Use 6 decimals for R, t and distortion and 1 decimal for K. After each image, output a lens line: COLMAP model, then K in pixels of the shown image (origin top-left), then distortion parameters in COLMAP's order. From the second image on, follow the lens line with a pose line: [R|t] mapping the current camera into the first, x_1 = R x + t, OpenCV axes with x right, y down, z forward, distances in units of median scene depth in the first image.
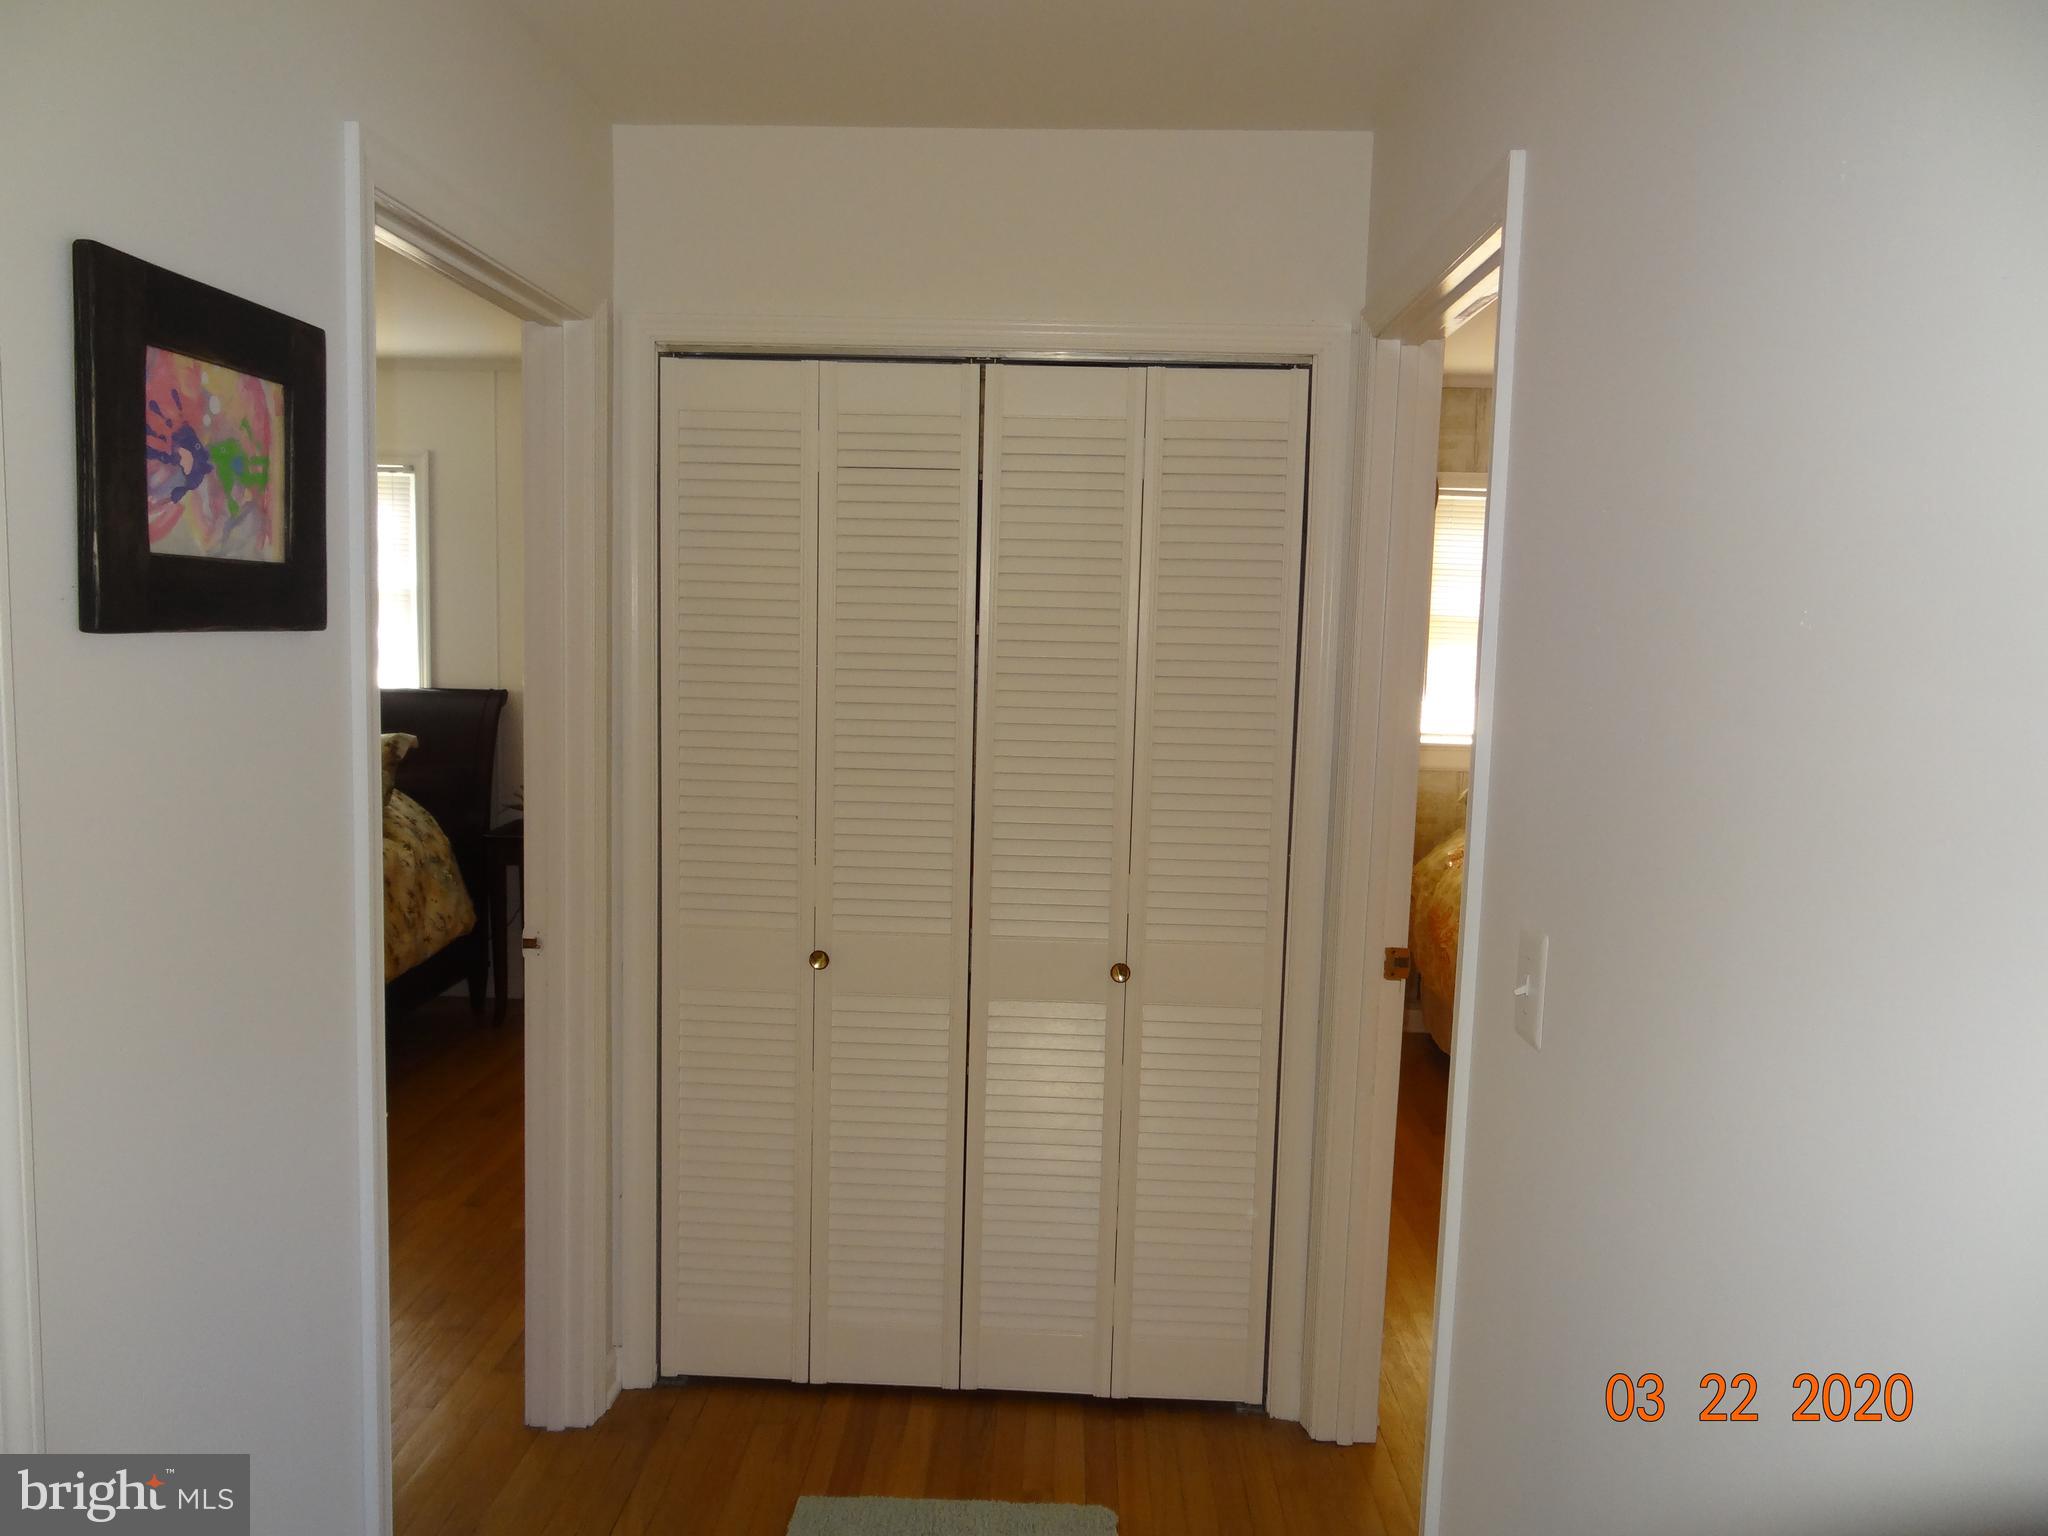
lens RADIAL K [[1431.6, 0, 1025.6], [0, 1431.6, 765.2], [0, 0, 1]] dist [0.000058, -0.006724]
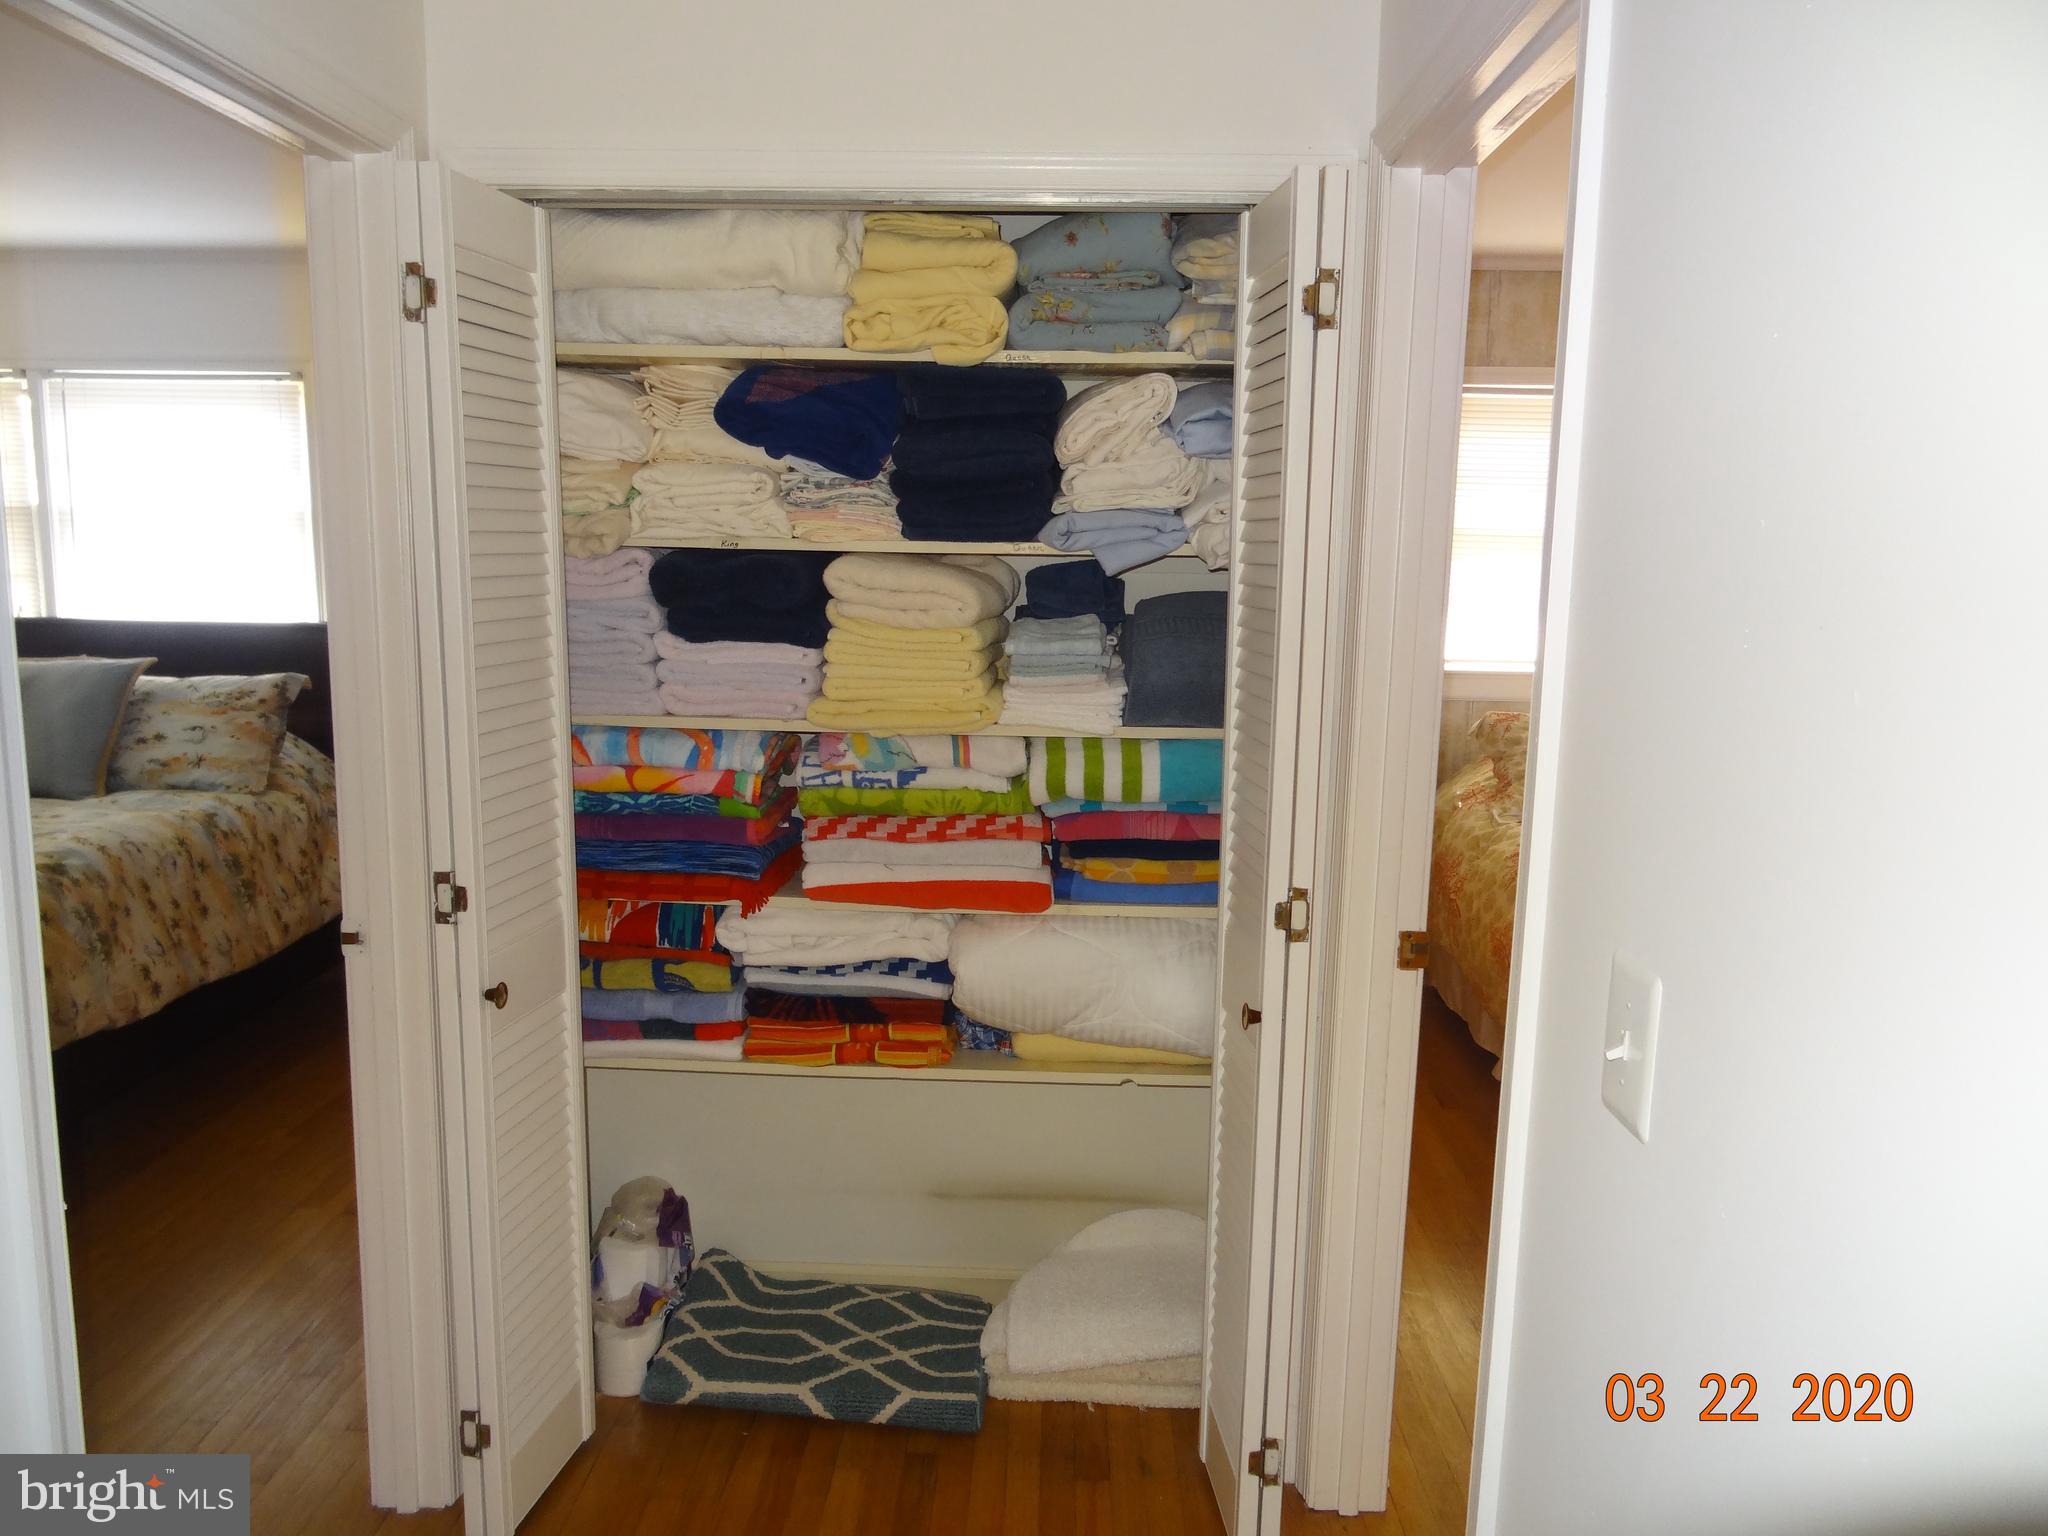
lens RADIAL K [[1431.6, 0, 1022.6], [0, 1431.6, 768.7], [0, 0, 1]] dist [0.000058, -0.006724]
pose [[0.999924, -0.012091, 0.002583, 0.035428], [0.011930, 0.998399, 0.055299, -0.012401], [-0.003247, -0.055264, 0.998467, 0.189218]]
